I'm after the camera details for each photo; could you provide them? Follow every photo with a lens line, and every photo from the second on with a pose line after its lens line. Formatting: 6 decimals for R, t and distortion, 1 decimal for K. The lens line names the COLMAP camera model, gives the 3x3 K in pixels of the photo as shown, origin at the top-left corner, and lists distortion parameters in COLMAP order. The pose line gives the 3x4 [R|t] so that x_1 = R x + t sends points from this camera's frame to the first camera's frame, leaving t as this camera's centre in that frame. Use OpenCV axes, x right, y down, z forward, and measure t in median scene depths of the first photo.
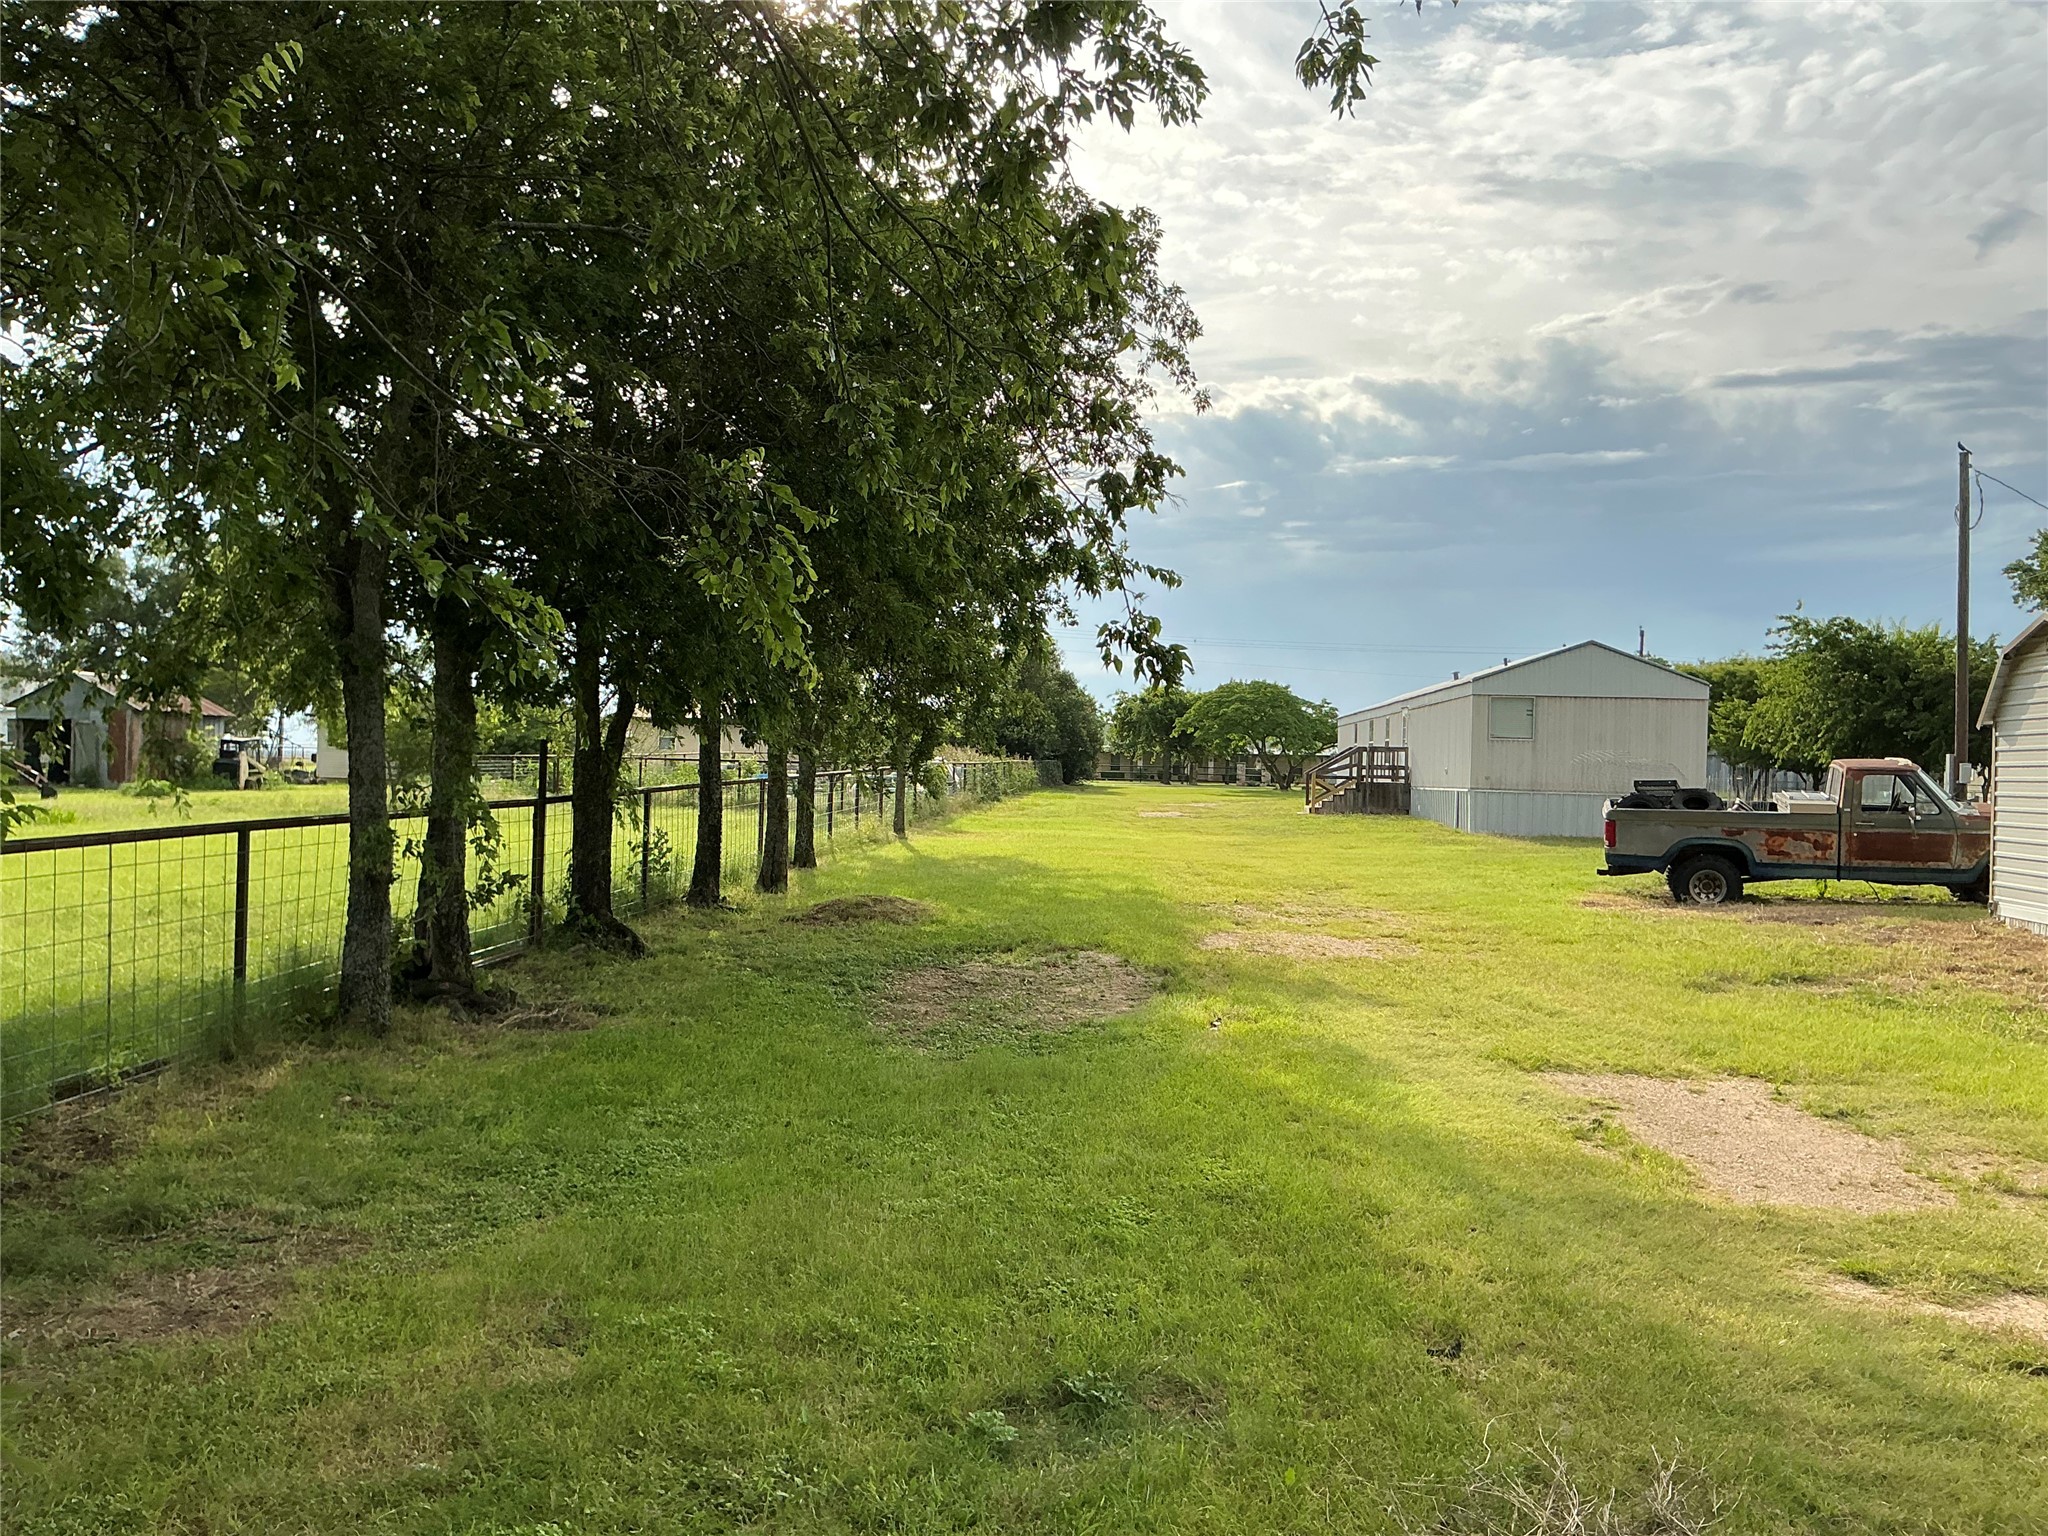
lens RADIAL K [[1710.6, 0, 1024.6], [0, 1710.6, 775.2], [0, 0, 1]] dist [0.157307, -0.309105]
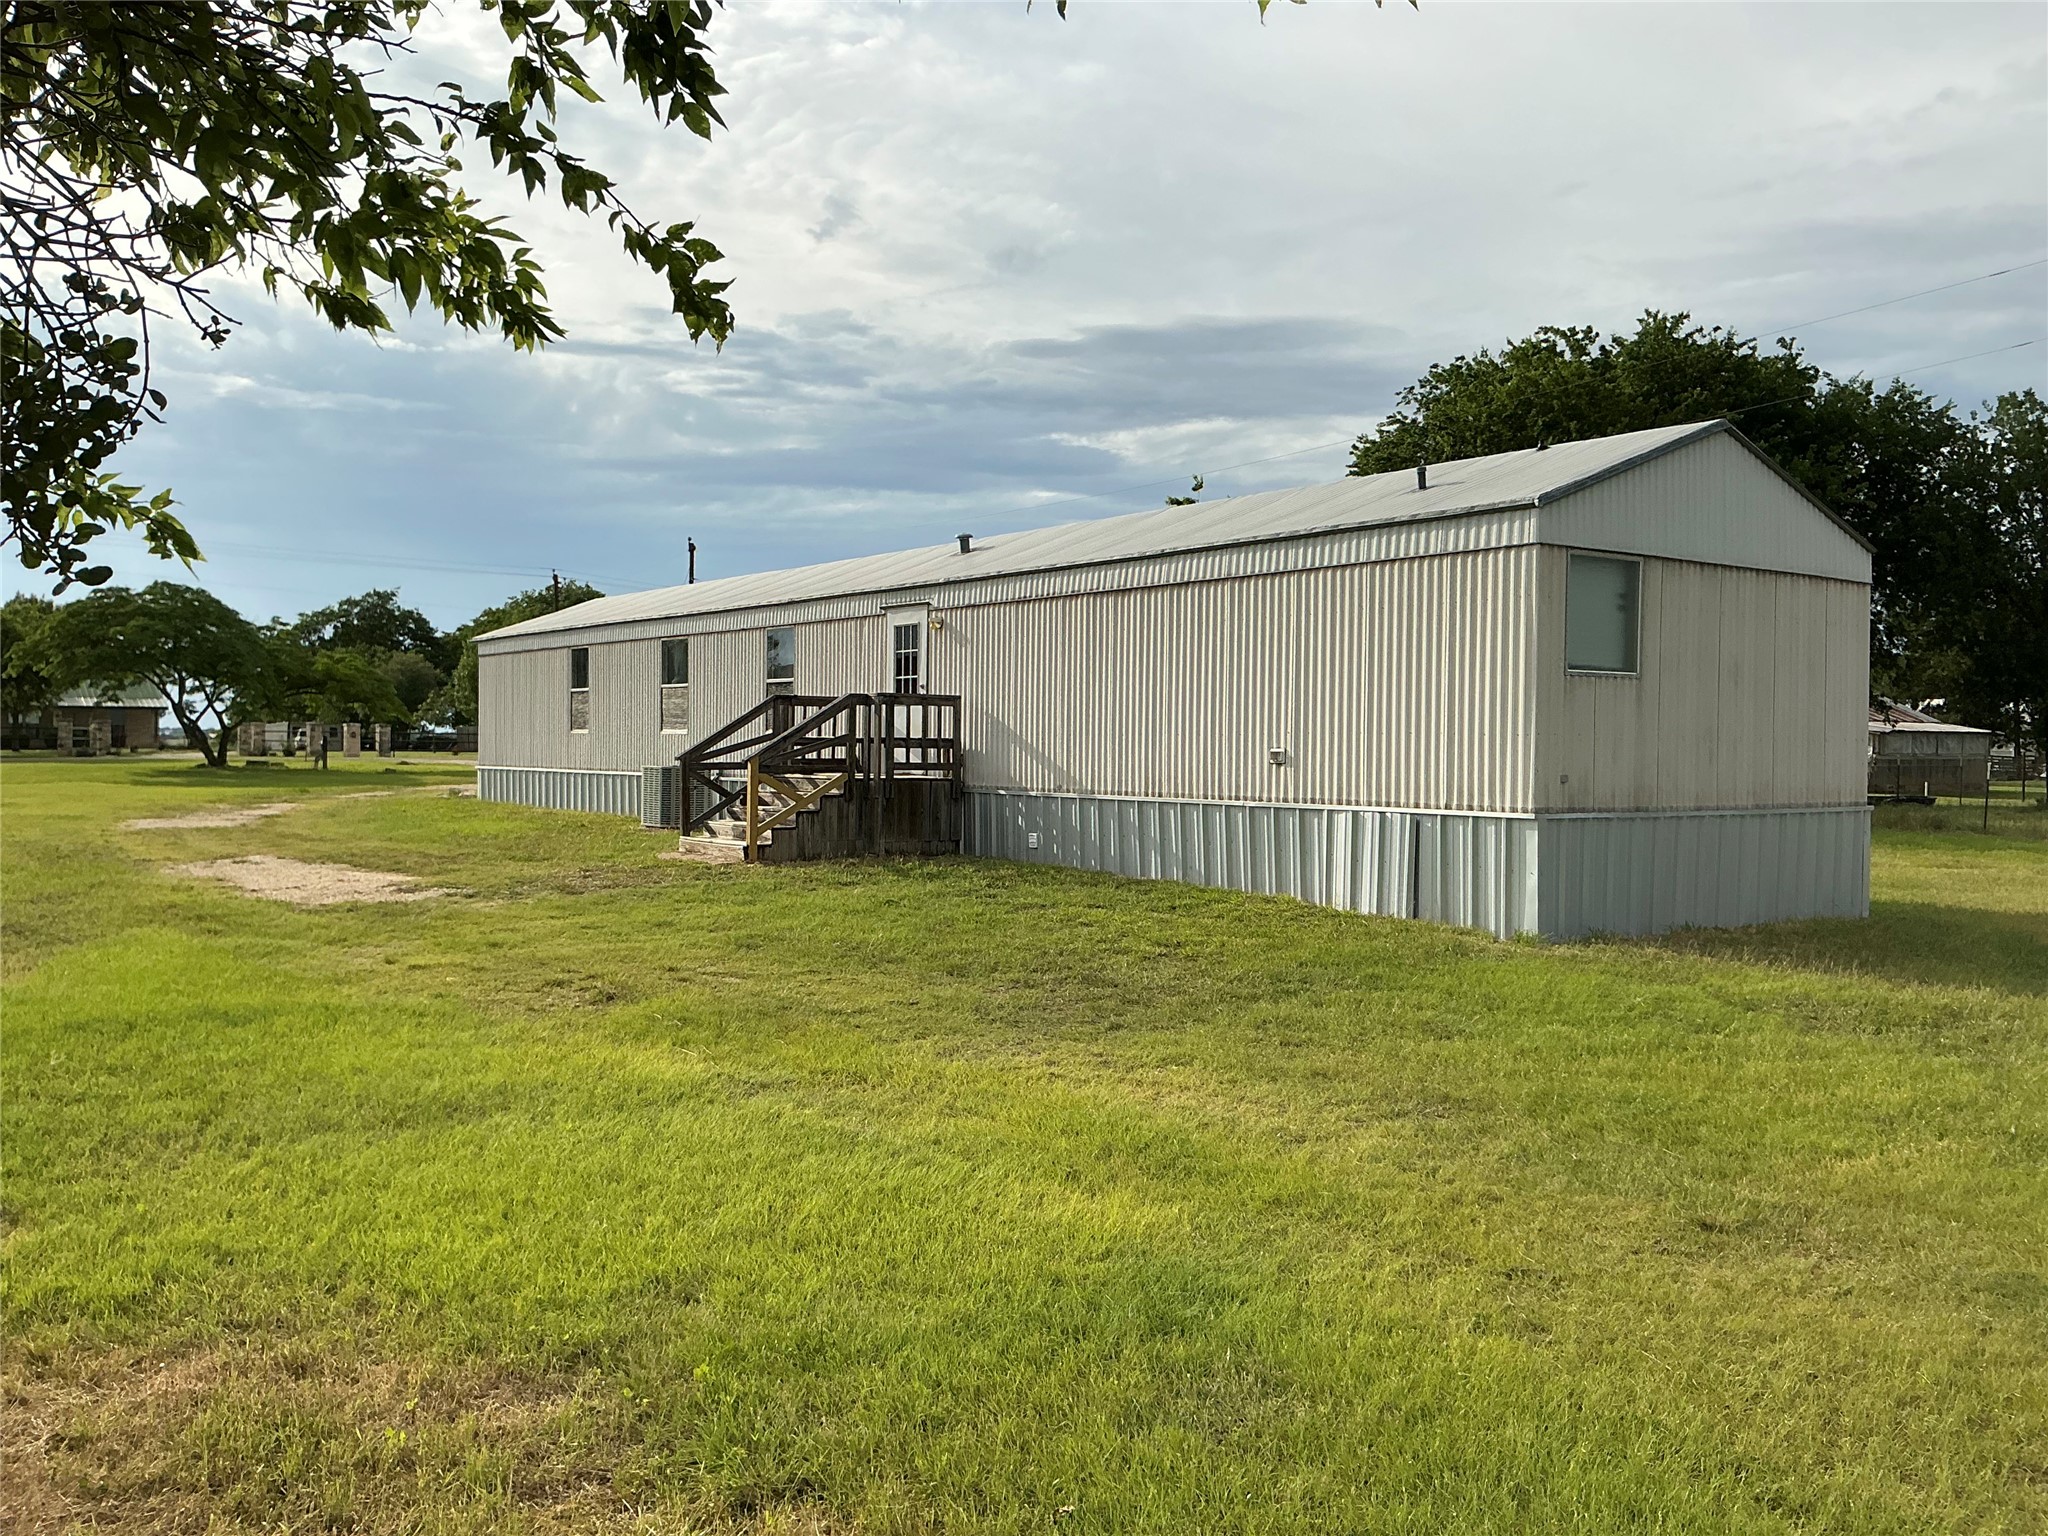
lens RADIAL K [[1710.6, 0, 1024.6], [0, 1710.6, 775.2], [0, 0, 1]] dist [0.157307, -0.309105]
pose [[0.774182, -0.019159, 0.632673, -0.038273], [0.002312, 0.999621, 0.027441, -0.008786], [-0.632959, -0.019782, 0.773933, 0.720248]]
